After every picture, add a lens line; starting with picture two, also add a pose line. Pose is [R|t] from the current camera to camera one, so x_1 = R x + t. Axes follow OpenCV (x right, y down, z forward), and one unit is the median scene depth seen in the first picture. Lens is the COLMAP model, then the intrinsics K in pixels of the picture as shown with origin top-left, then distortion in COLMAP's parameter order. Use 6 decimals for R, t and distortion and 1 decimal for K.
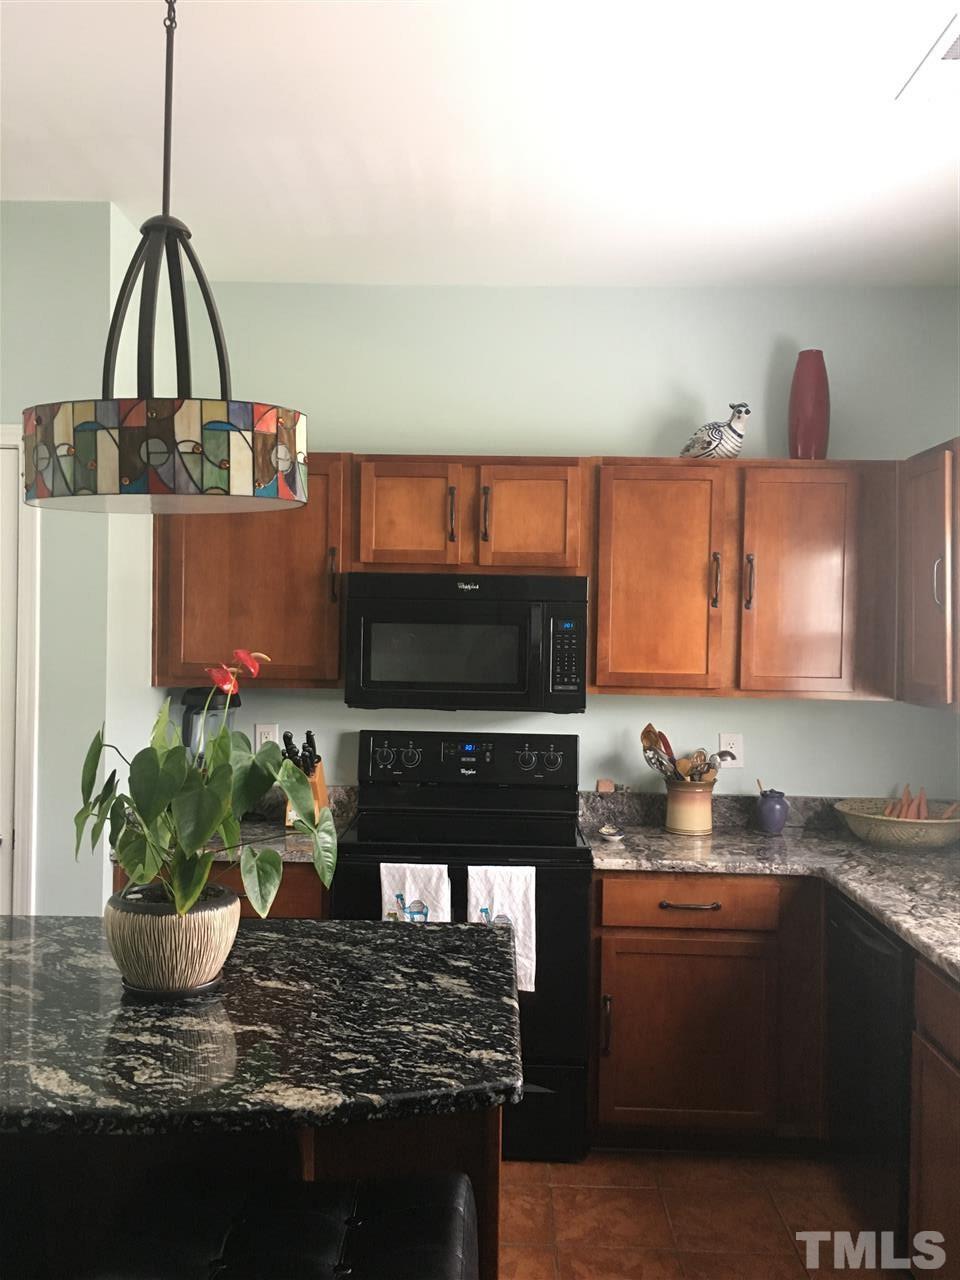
lens RADIAL K [[1131.5, 0, 522.6], [0, 1131.5, 623.6], [0, 0, 1]] dist [0.064838, -0.064928]
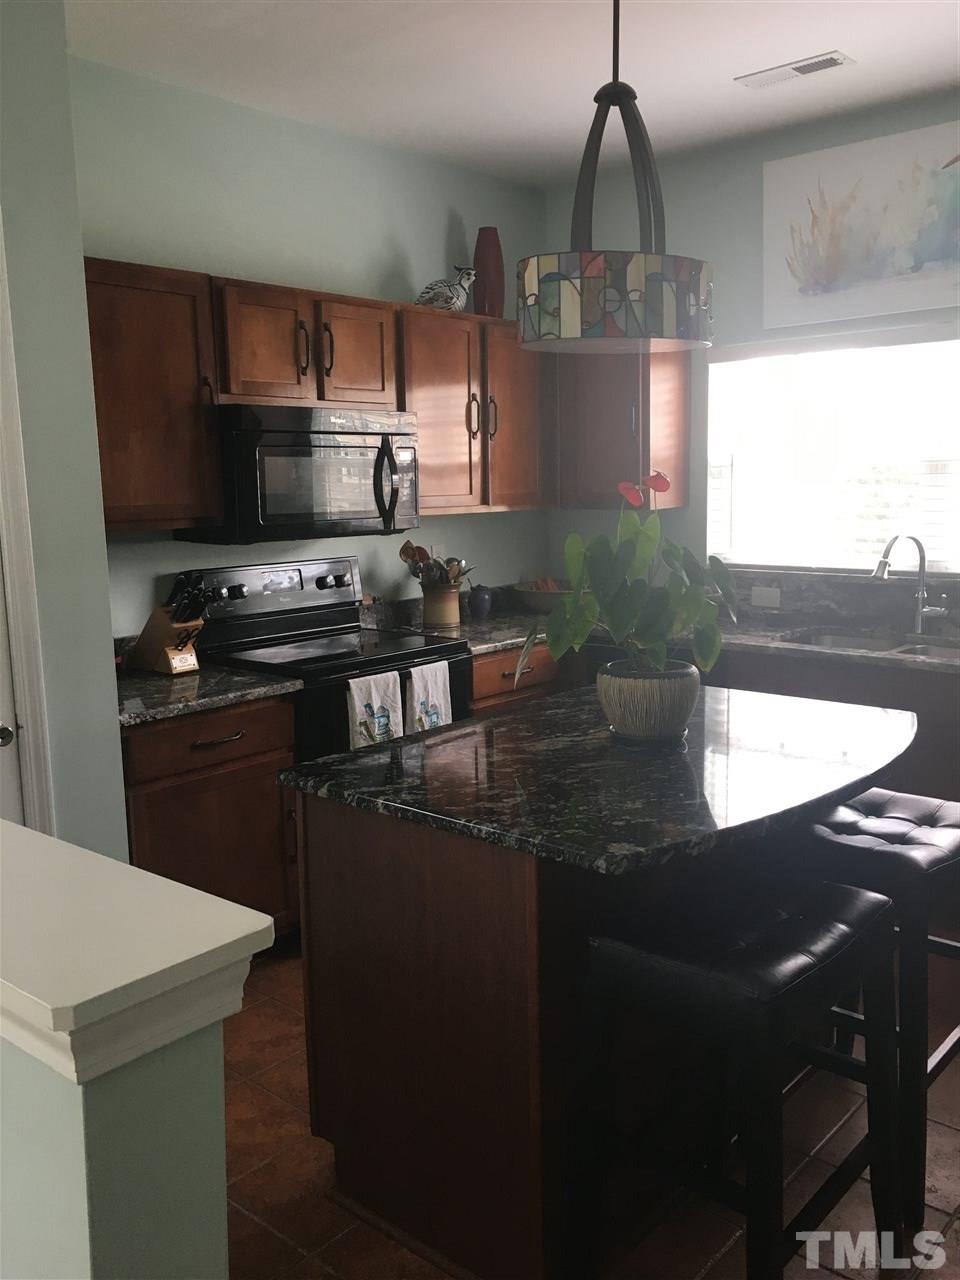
lens RADIAL K [[1131.5, 0, 477.4], [0, 1131.5, 632.6], [0, 0, 1]] dist [0.064838, -0.064928]
pose [[0.629158, -0.137123, 0.765087, -0.862087], [0.023291, 0.987200, 0.157779, -0.001201], [-0.776928, -0.081448, 0.624298, 0.232391]]
